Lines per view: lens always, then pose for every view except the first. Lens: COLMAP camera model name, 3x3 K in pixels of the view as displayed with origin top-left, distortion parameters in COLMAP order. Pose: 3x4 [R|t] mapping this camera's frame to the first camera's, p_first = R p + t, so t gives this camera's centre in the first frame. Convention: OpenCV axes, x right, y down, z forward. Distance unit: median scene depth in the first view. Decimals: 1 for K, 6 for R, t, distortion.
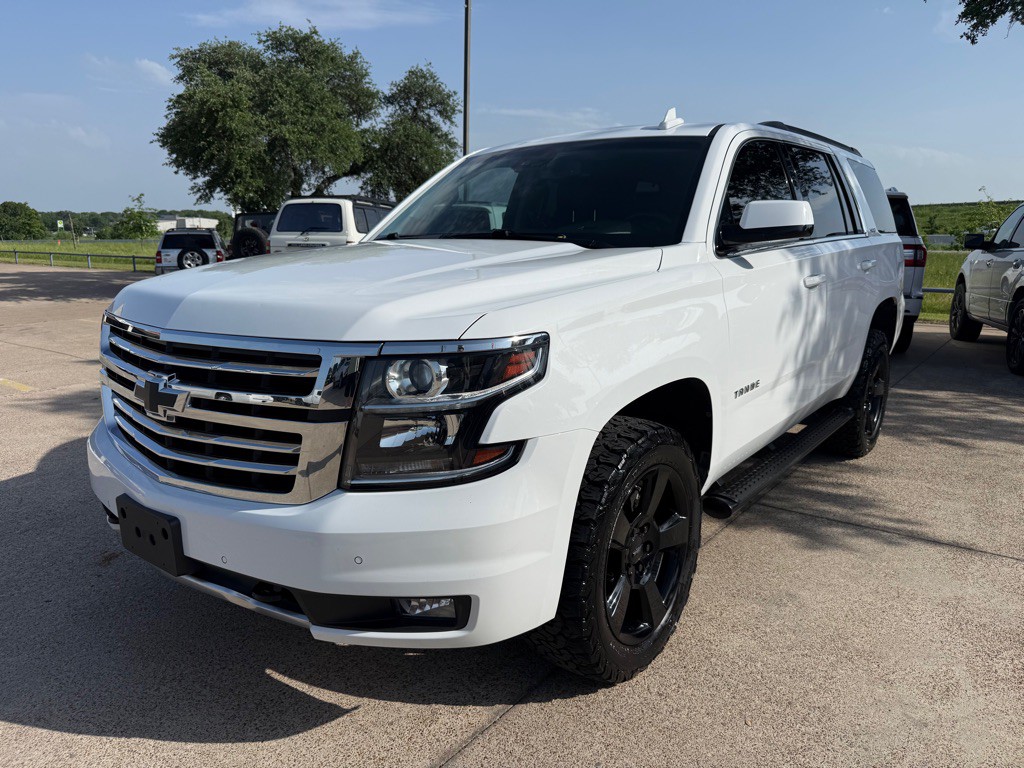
lens RADIAL K [[714.8, 0, 513.2], [0, 714.8, 394.8], [0, 0, 1]] dist [0.029586, -0.040872]
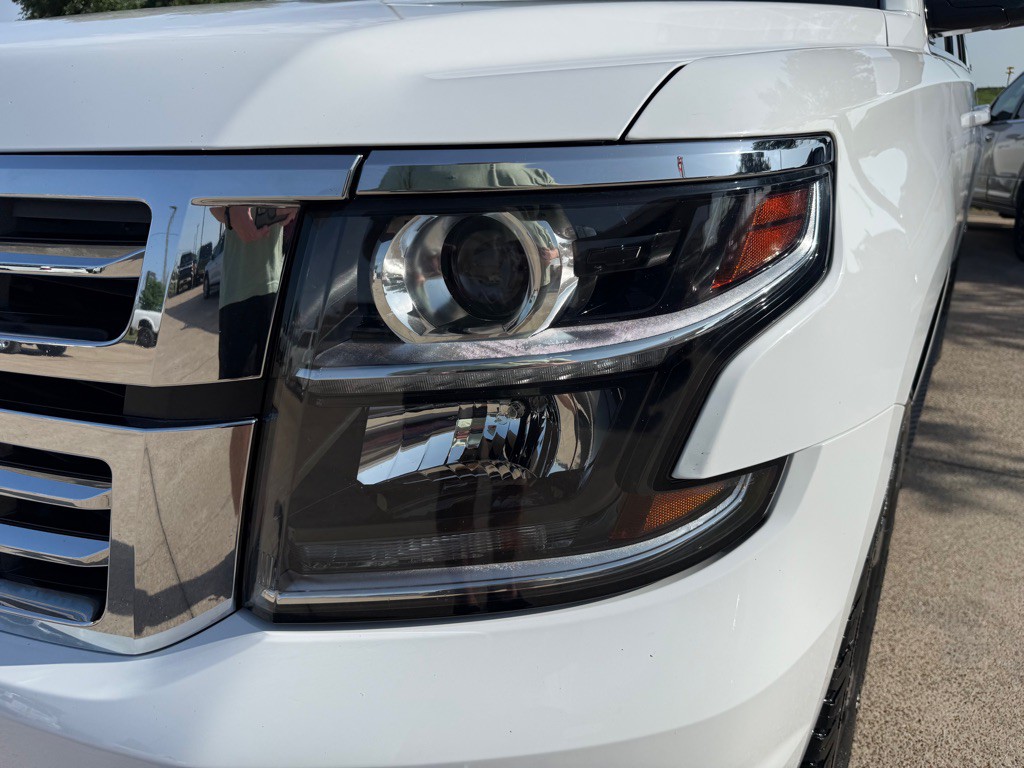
lens RADIAL K [[714.8, 0, 494.3], [0, 714.8, 393.7], [0, 0, 1]] dist [0.029586, -0.040872]
pose [[0.996282, -0.029599, 0.080907, -0.150888], [0.018008, 0.989930, 0.140407, -0.016332], [-0.084249, -0.138428, 0.986783, 0.681203]]
